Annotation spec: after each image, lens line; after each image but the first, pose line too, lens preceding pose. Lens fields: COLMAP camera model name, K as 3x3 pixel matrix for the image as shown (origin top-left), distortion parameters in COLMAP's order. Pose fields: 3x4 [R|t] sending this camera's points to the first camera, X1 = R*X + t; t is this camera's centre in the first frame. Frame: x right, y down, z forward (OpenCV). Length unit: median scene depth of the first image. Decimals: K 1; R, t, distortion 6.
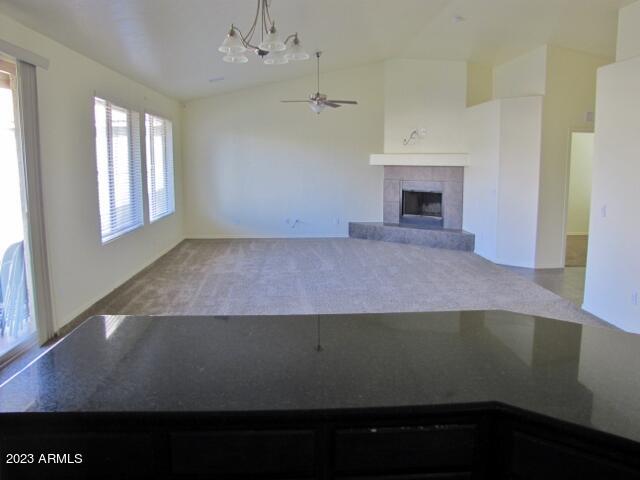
lens RADIAL K [[544.0, 0, 320.0], [0, 544.0, 240.0], [0, 0, 1]] dist [-0.224167, 0.204221]
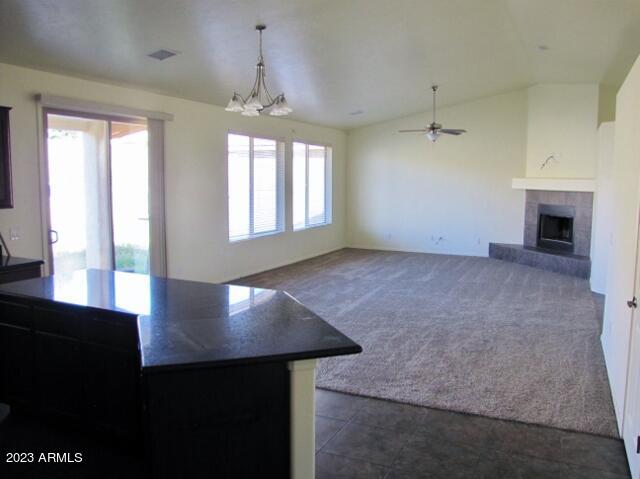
lens RADIAL K [[544.0, 0, 320.0], [0, 544.0, 239.5], [0, 0, 1]] dist [-0.224167, 0.204221]
pose [[0.872212, 0.063259, -0.485020, 0.287260], [-0.078939, 0.996808, -0.011947, -0.000635], [0.482716, 0.048707, 0.874422, -0.061351]]
